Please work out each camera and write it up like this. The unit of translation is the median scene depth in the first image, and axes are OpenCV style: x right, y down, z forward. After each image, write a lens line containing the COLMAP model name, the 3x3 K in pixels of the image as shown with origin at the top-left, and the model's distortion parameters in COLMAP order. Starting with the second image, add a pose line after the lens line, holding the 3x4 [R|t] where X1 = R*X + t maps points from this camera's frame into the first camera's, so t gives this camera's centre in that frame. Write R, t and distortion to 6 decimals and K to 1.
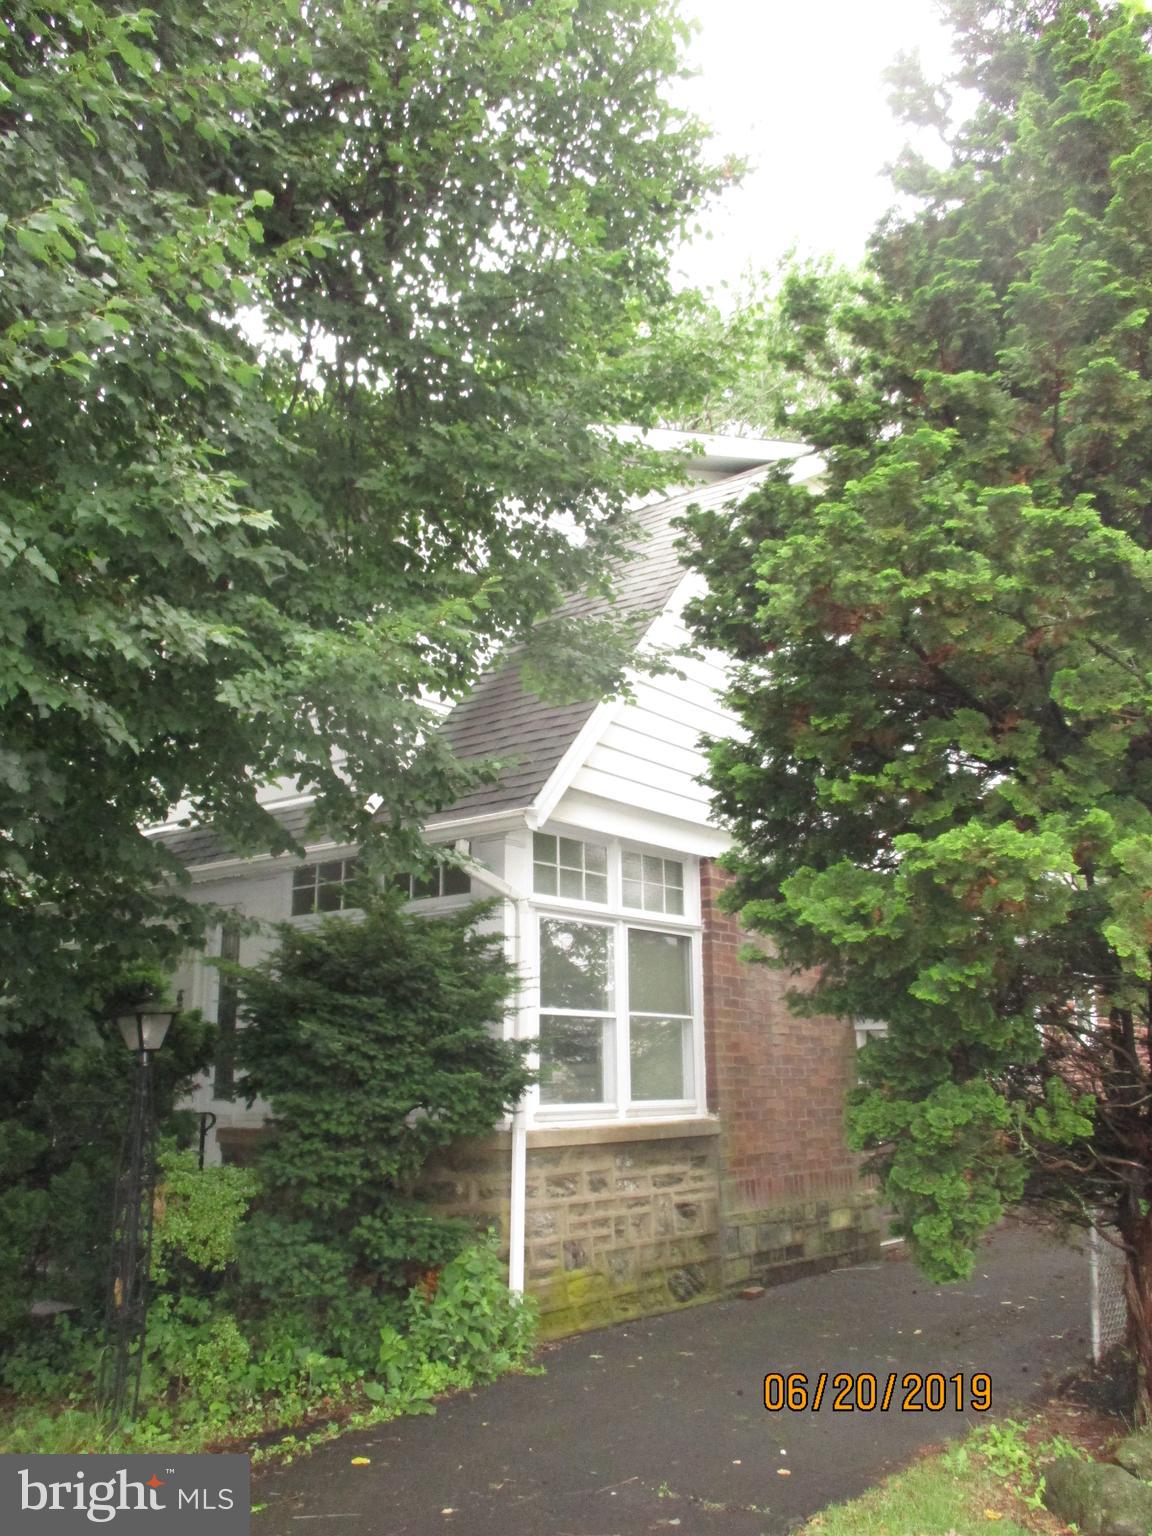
lens RADIAL K [[1286.8, 0, 583.3], [0, 1286.8, 765.6], [0, 0, 1]] dist [-0.024948, 0.016090]
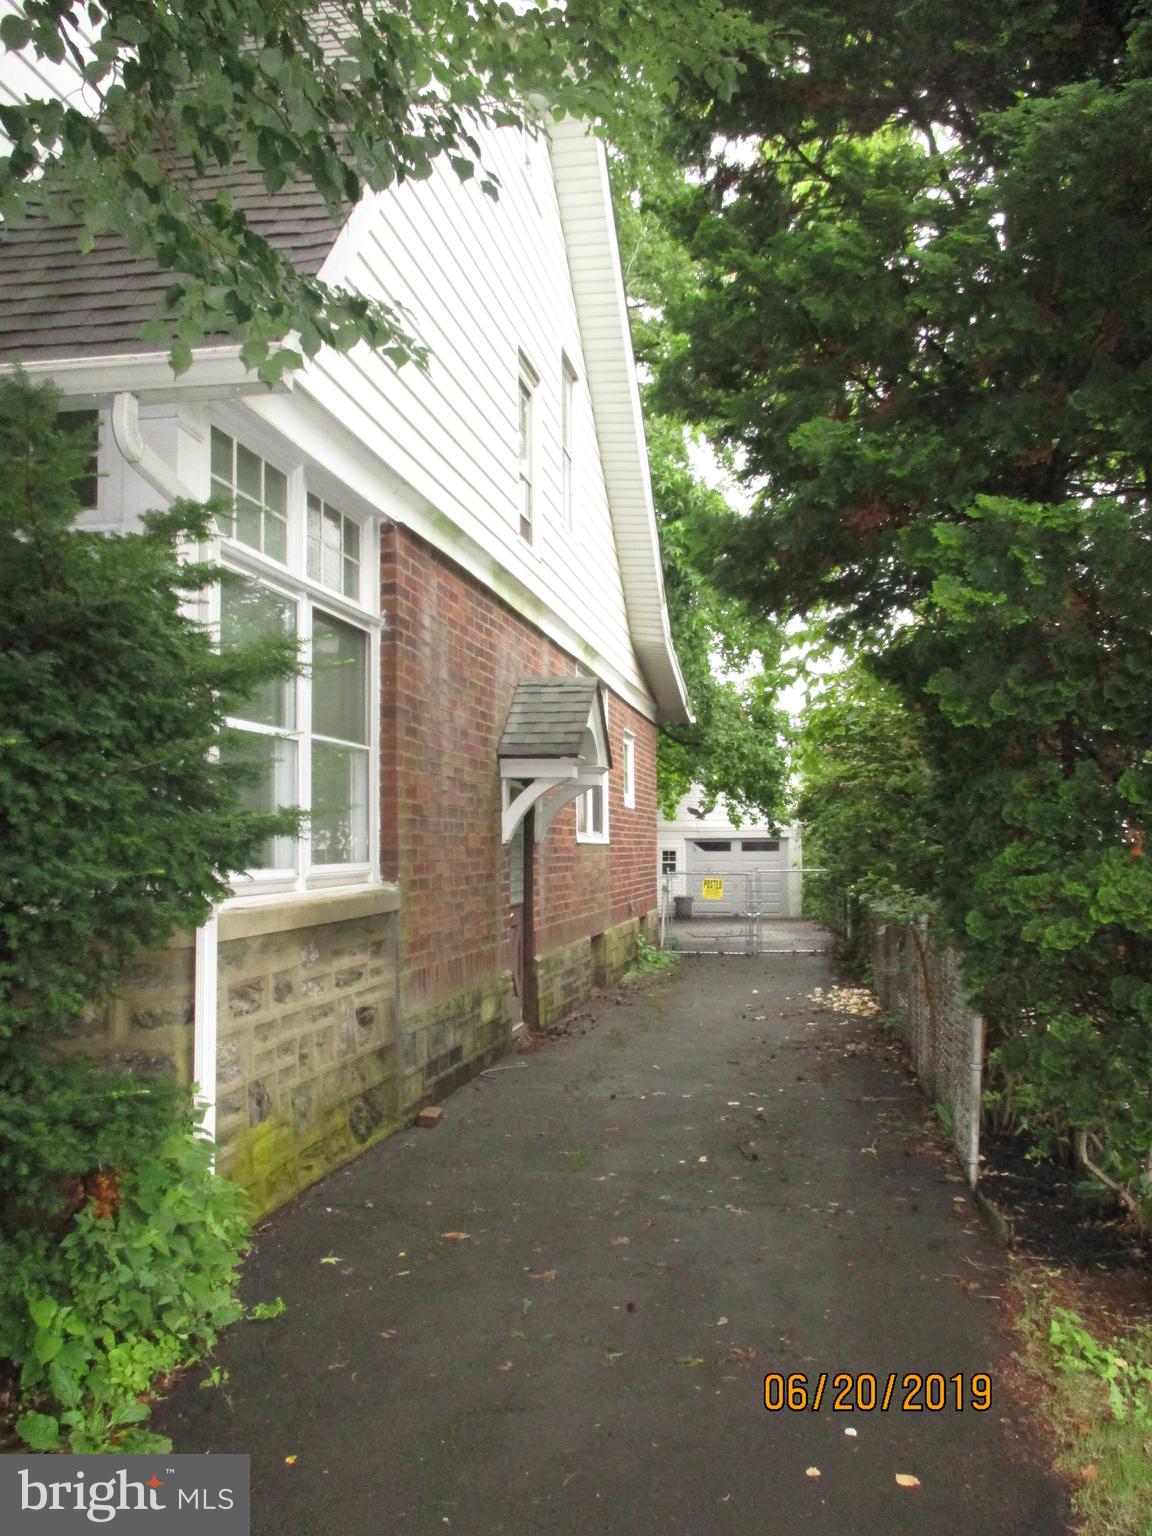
lens RADIAL K [[1286.8, 0, 573.2], [0, 1286.8, 783.0], [0, 0, 1]] dist [-0.024948, 0.016090]
pose [[0.880559, 0.030036, 0.472984, -0.158161], [-0.120455, 0.979402, 0.162056, 0.095455], [-0.458374, -0.199673, 0.866040, 0.370945]]
